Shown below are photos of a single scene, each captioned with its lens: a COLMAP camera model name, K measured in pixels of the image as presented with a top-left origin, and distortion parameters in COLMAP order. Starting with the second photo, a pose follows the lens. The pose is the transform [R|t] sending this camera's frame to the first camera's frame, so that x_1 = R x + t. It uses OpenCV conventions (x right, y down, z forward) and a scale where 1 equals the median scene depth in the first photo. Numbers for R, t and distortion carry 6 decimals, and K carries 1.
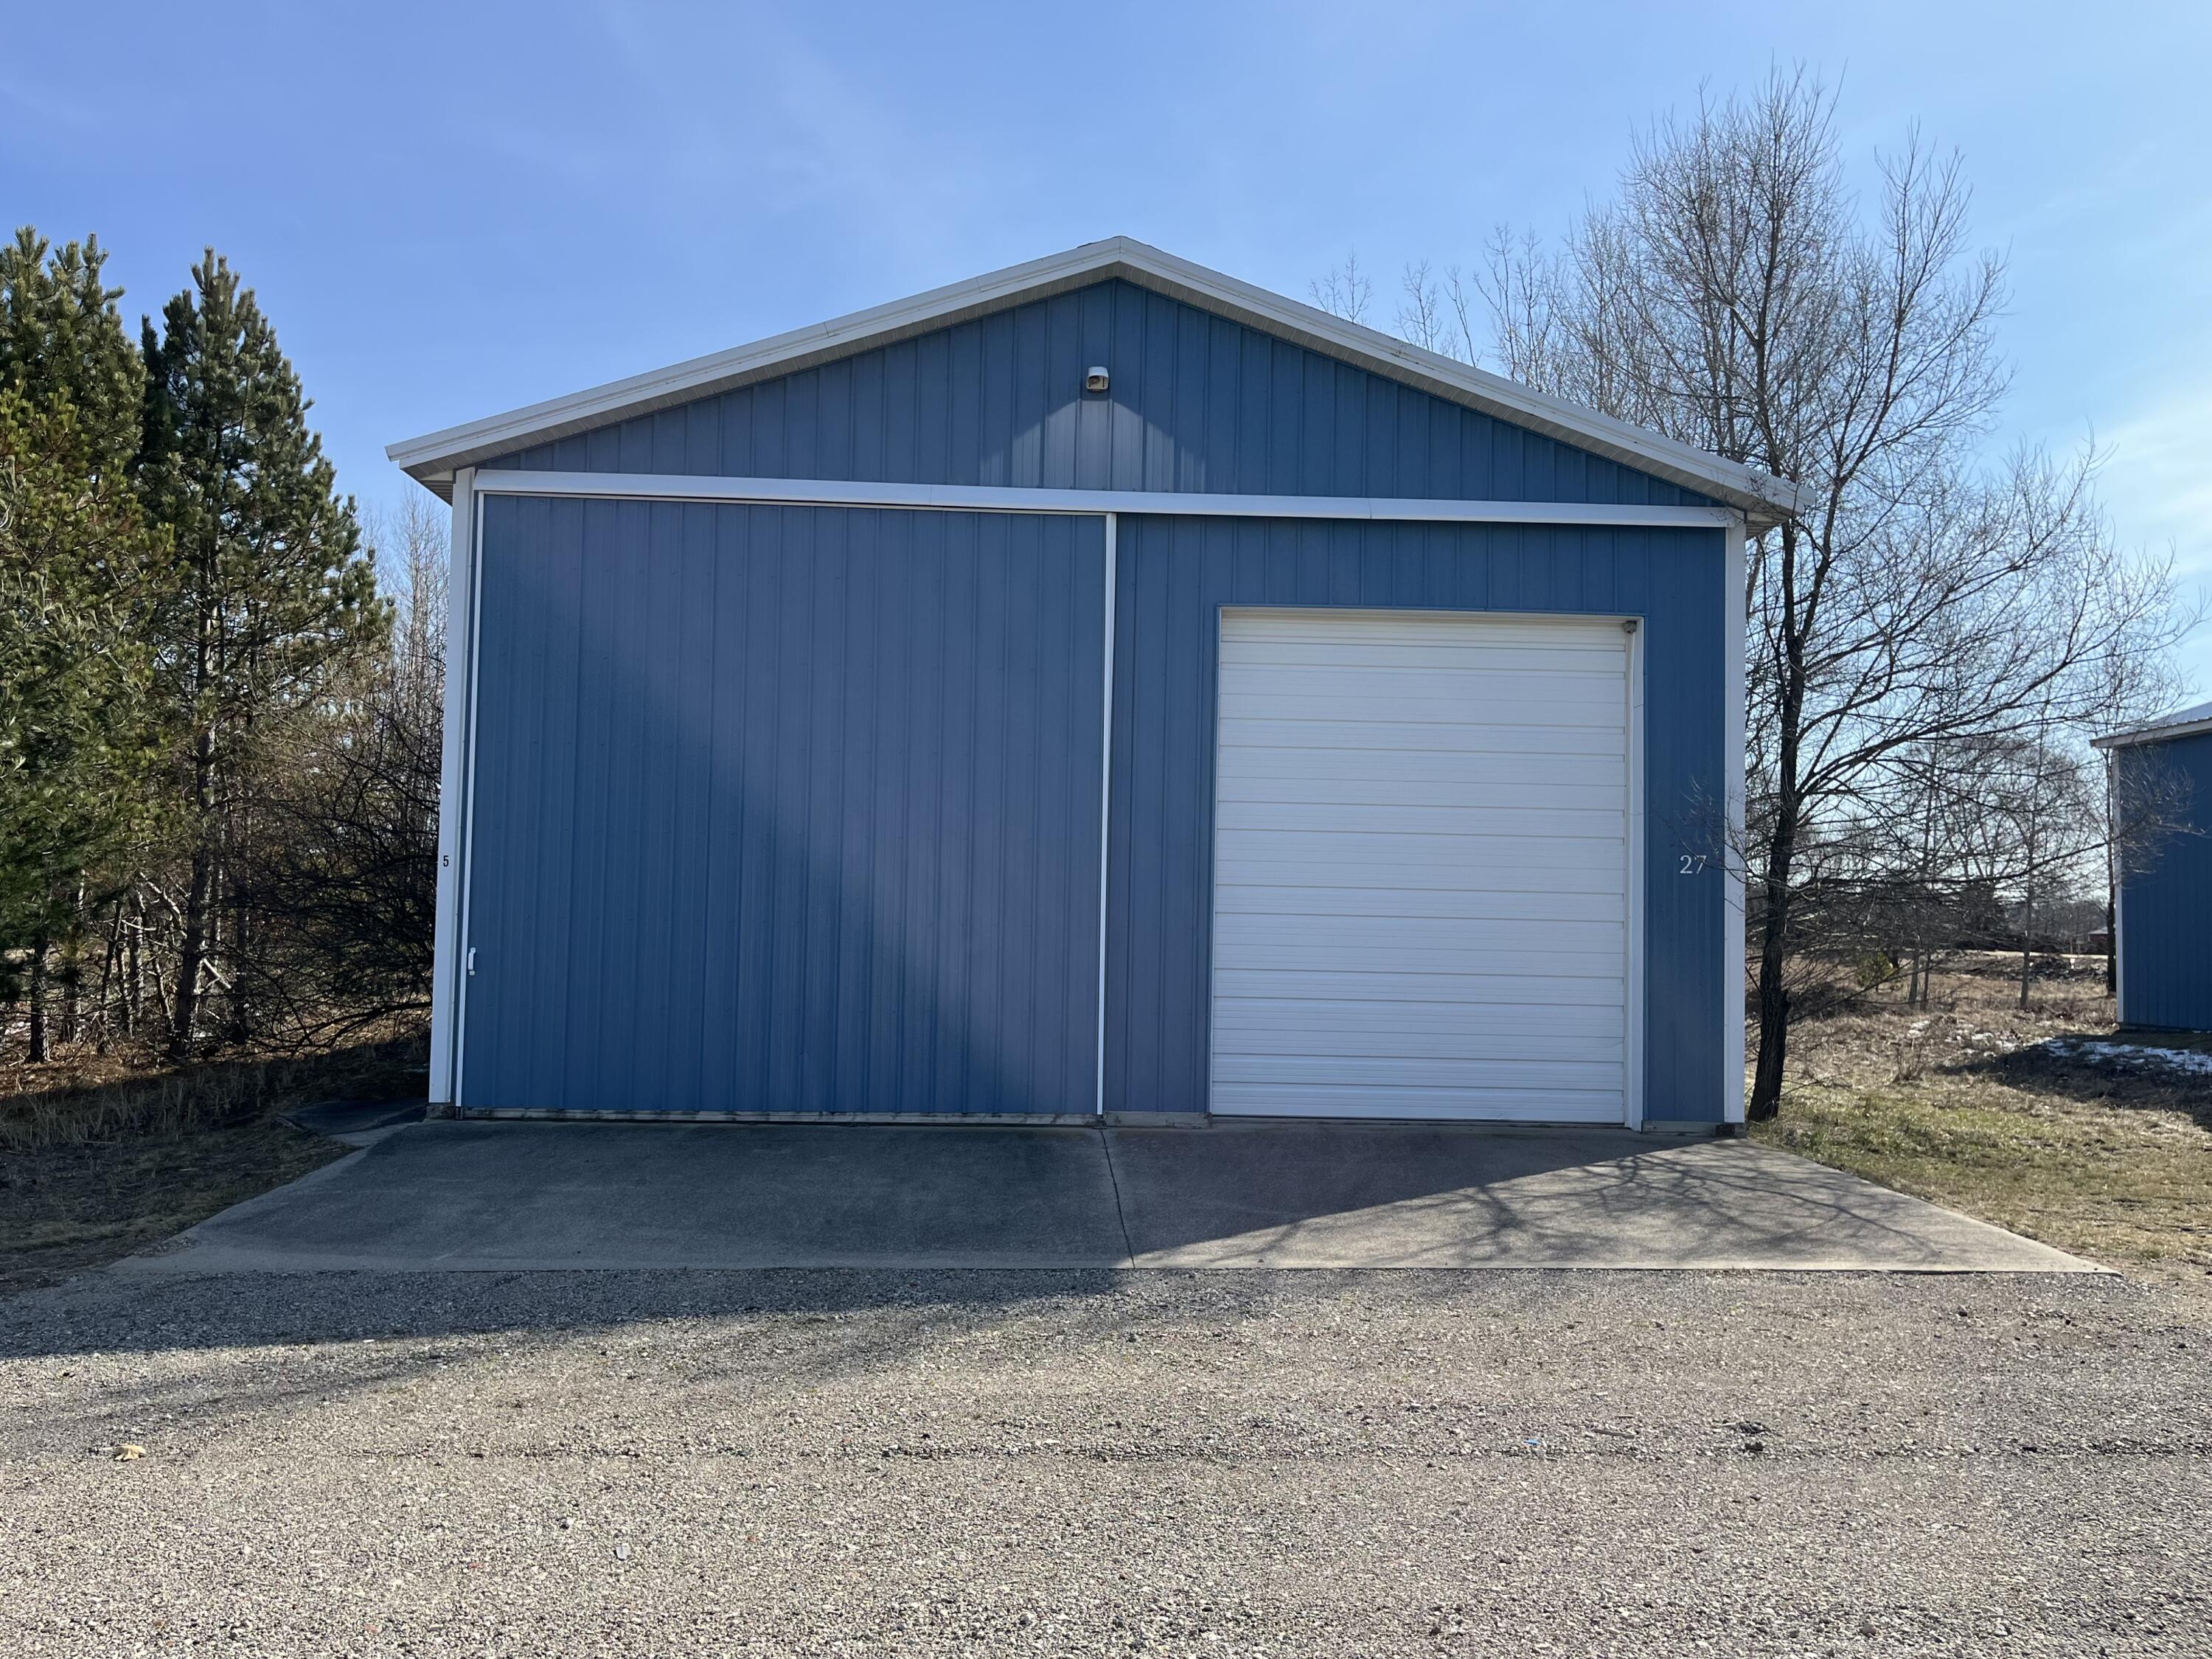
lens RADIAL K [[1674.2, 0, 1106.0], [0, 1674.2, 829.5], [0, 0, 1]] dist [0.104308, -0.161954]
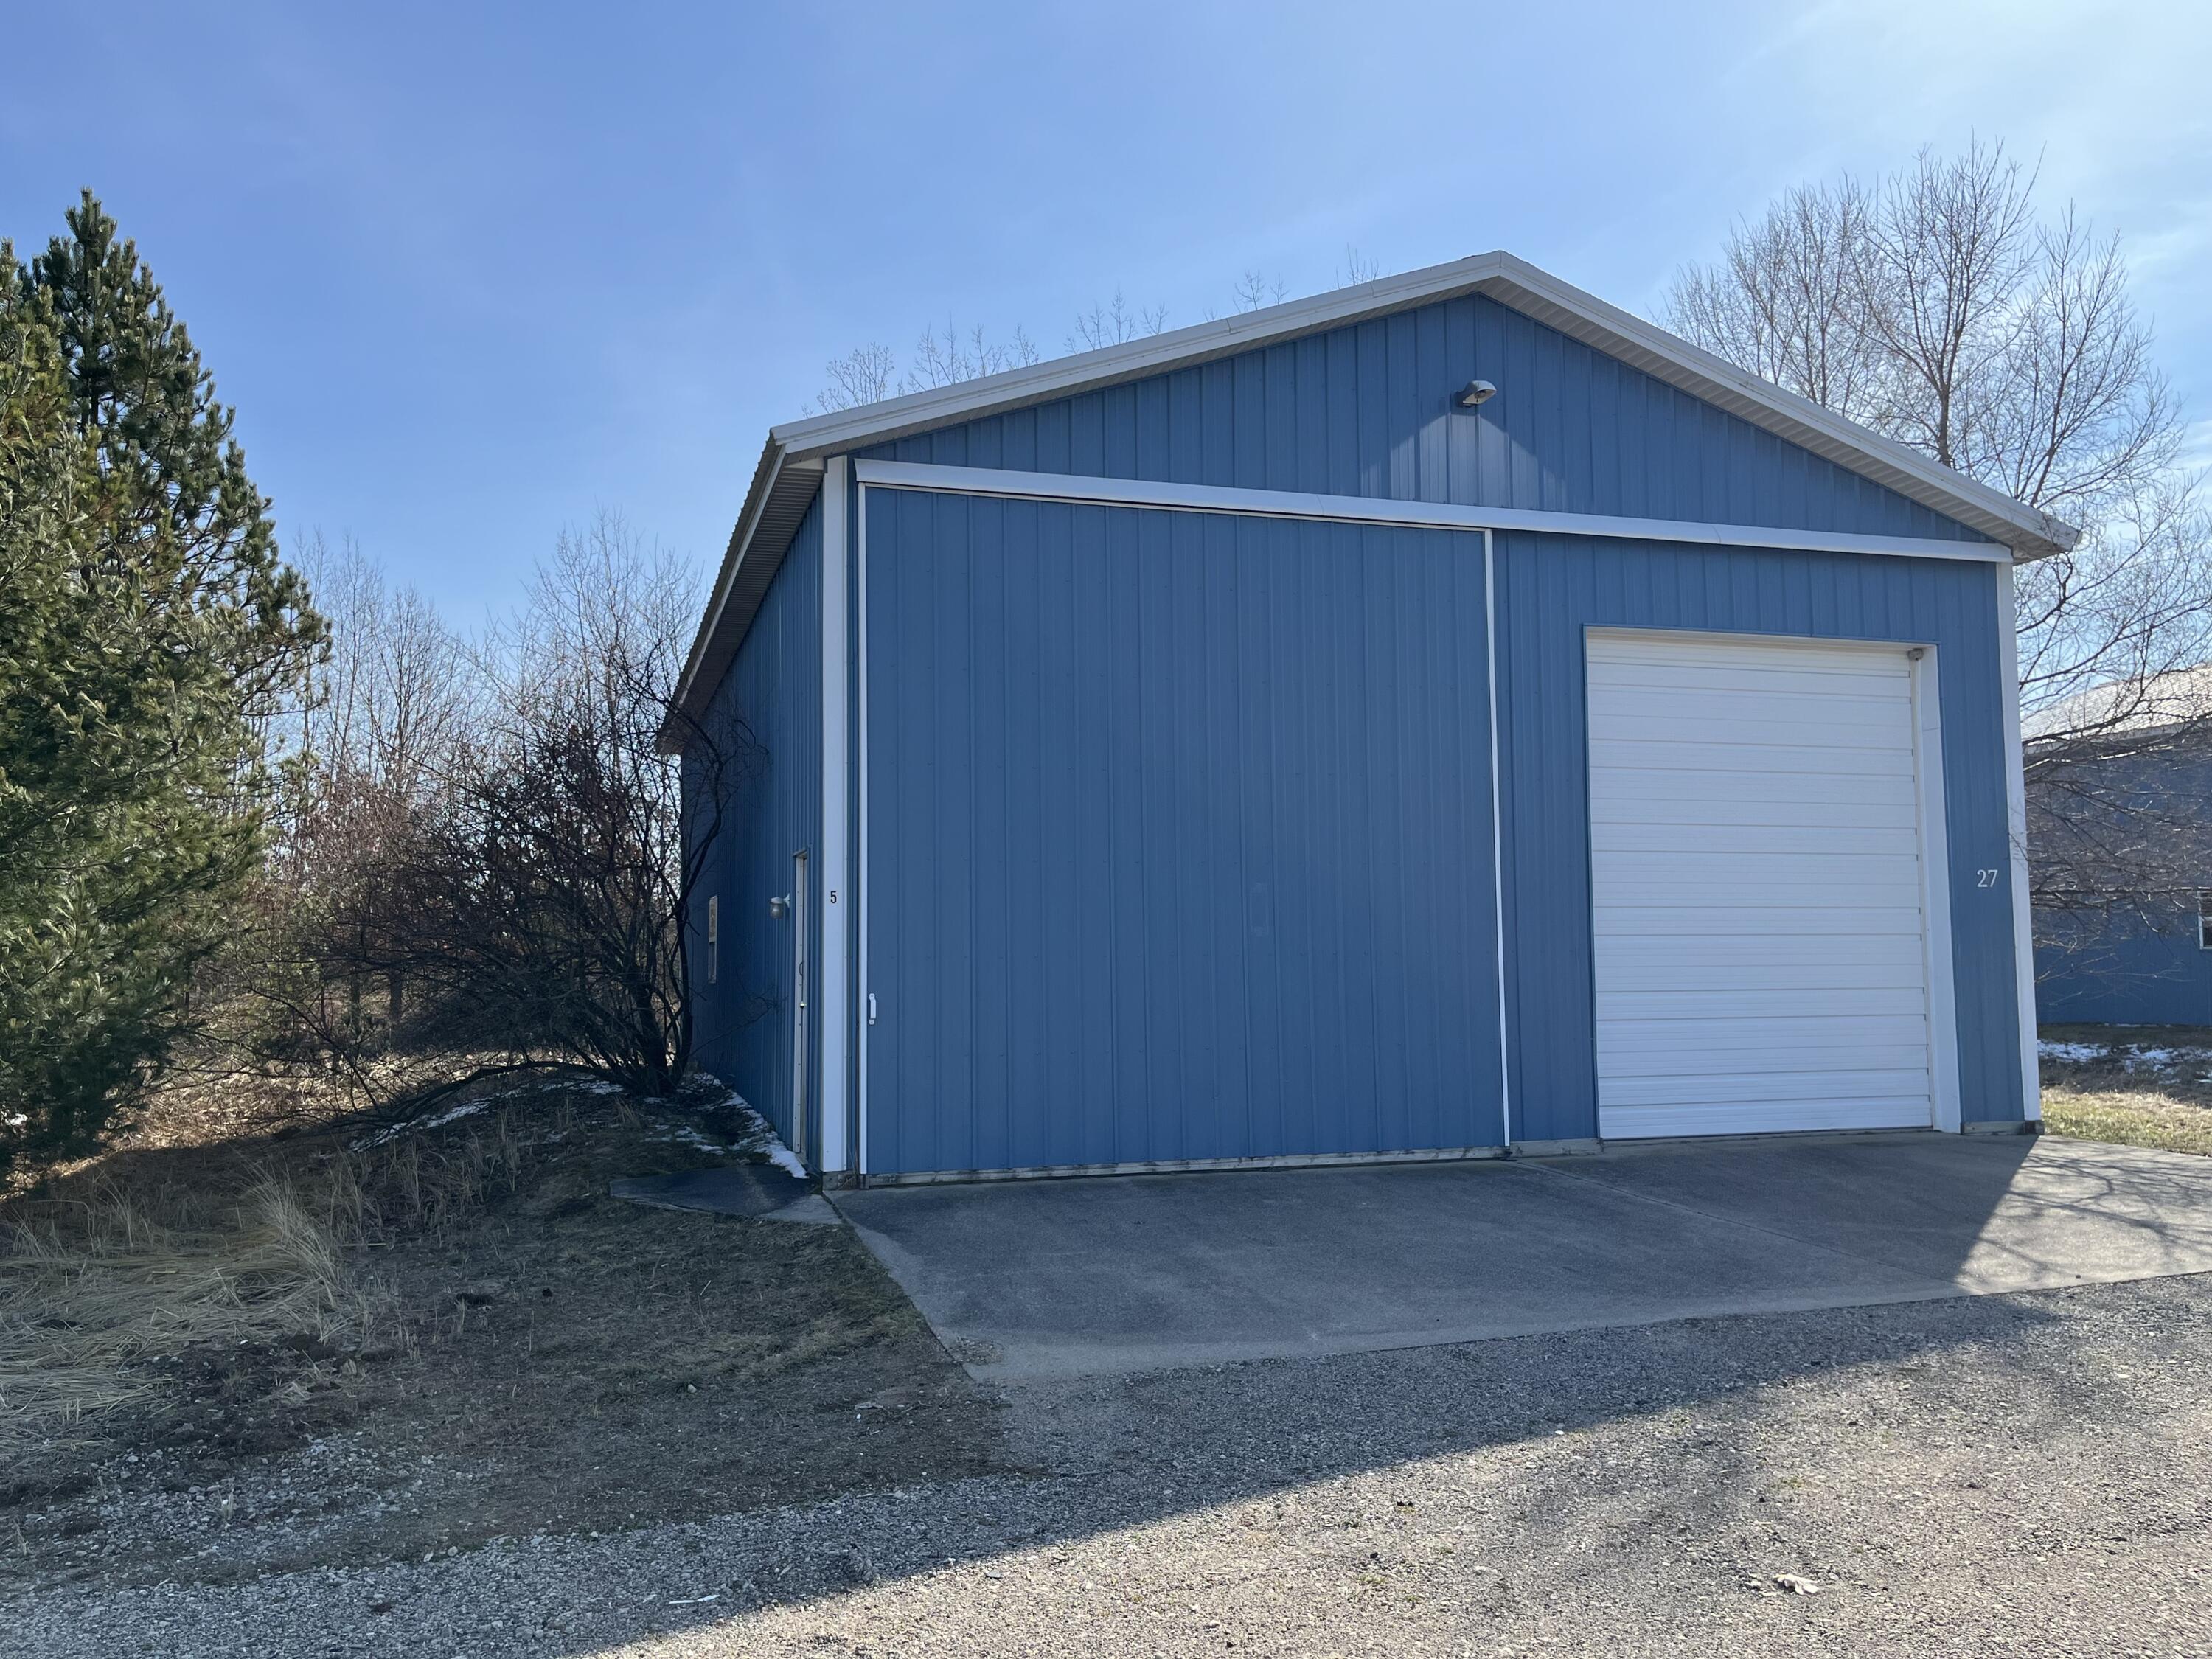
lens RADIAL K [[1674.2, 0, 1106.0], [0, 1674.2, 829.5], [0, 0, 1]] dist [0.104308, -0.161954]
pose [[0.966731, -0.009534, 0.255617, -0.465120], [0.014716, 0.999723, -0.018366, 0.001582], [-0.255371, 0.021517, 0.966604, 0.109622]]
